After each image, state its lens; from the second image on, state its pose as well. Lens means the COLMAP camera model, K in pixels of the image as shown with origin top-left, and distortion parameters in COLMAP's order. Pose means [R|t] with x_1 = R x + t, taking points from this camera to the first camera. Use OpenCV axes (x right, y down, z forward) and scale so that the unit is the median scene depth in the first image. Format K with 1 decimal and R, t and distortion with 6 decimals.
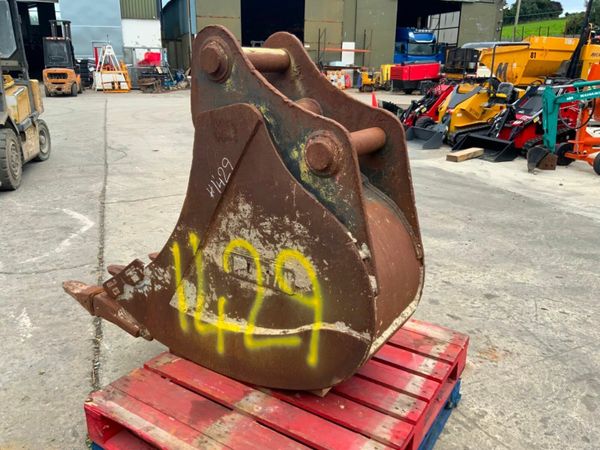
lens RADIAL K [[500.7, 0, 300.0], [0, 500.7, 228.3], [0, 0, 1]] dist [0.073421, -0.139387]
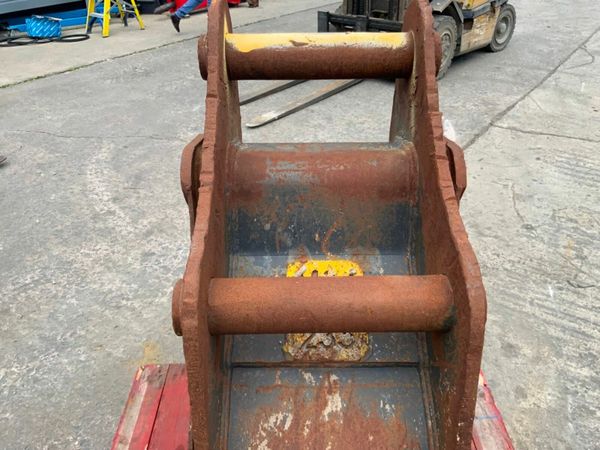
lens RADIAL K [[500.7, 0, 302.1], [0, 500.7, 232.4], [0, 0, 1]] dist [0.073421, -0.139387]
pose [[0.558203, 0.441492, -0.702491, 0.293317], [-0.252993, 0.896925, 0.362657, -0.292353], [0.790192, -0.024711, 0.612361, 0.542584]]
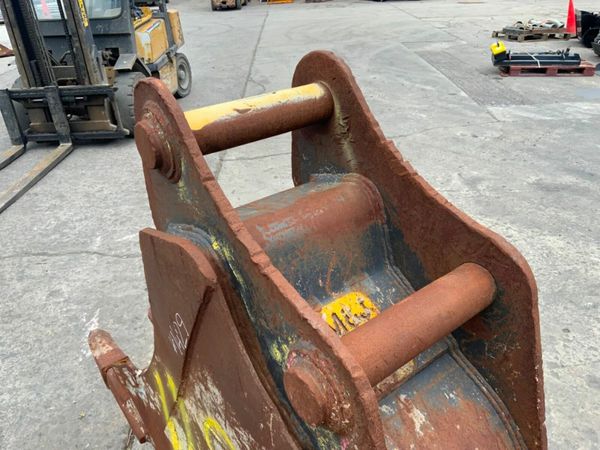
lens RADIAL K [[500.7, 0, 302.1], [0, 500.7, 229.0], [0, 0, 1]] dist [0.073421, -0.139387]
pose [[0.948042, 0.102850, -0.301063, 0.109626], [-0.047261, 0.981333, 0.186419, -0.263385], [0.314616, -0.162504, 0.935205, 0.403738]]
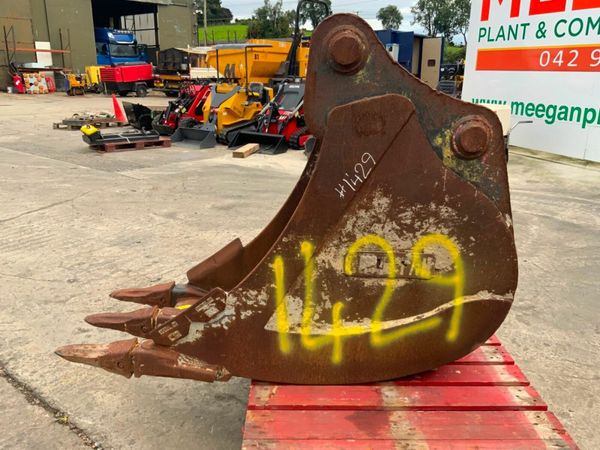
lens RADIAL K [[500.7, 0, 301.1], [0, 500.7, 228.9], [0, 0, 1]] dist [0.073421, -0.139387]
pose [[0.837225, -0.170066, 0.519742, -0.591166], [0.171554, 0.984116, 0.045667, -0.047413], [-0.519253, 0.050930, 0.853102, 0.194001]]
